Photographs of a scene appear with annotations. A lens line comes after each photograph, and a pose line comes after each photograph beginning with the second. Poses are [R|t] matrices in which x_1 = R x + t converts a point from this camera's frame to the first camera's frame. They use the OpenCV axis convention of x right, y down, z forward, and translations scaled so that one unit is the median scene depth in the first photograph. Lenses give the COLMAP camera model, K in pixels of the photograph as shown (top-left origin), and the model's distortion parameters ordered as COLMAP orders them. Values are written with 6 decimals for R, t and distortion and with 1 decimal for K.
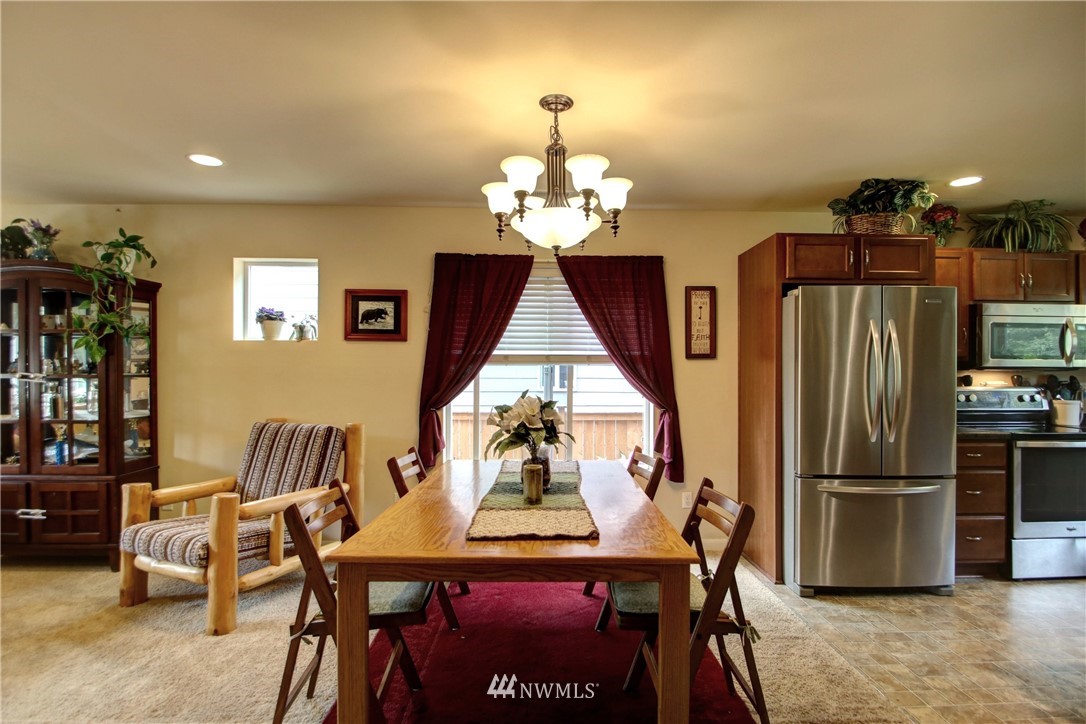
lens RADIAL K [[542.5, 0, 553.4], [0, 542.5, 374.7], [0, 0, 1]] dist [0.012757, -0.021239]
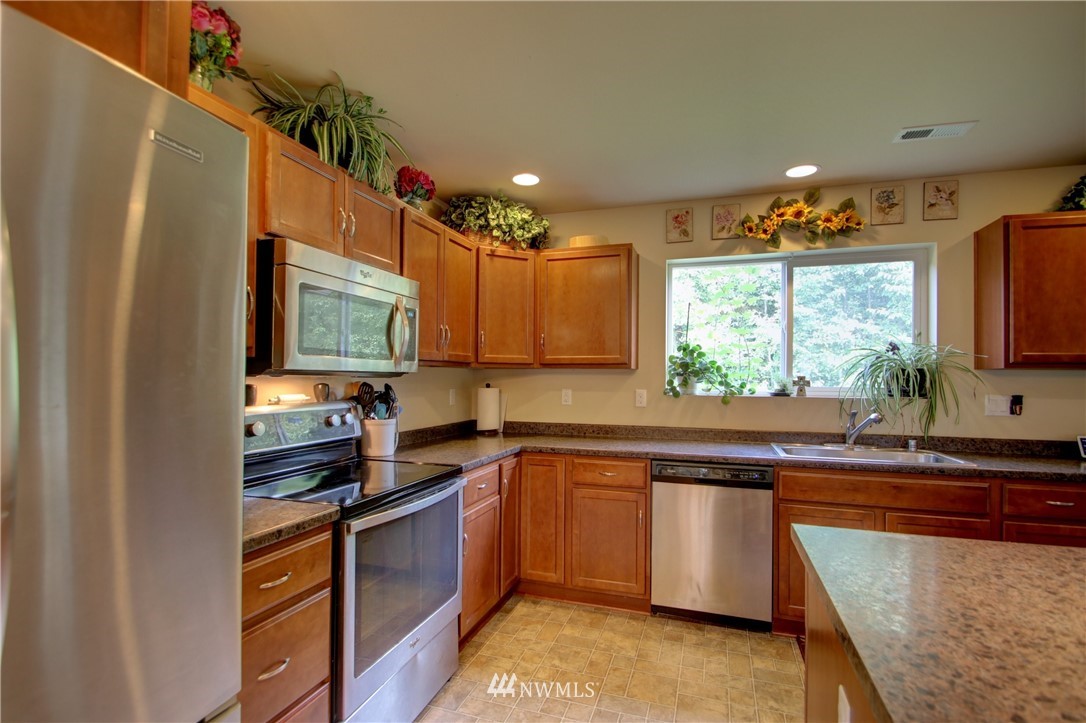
lens RADIAL K [[511.8, 0, 550.7], [0, 511.8, 374.3], [0, 0, 1]] dist [0.016485, -0.013974]
pose [[0.337177, 0.006063, 0.941422, 0.441132], [-0.012985, 0.999914, -0.001789, -0.012840], [-0.941352, -0.011621, 0.337227, 0.622806]]
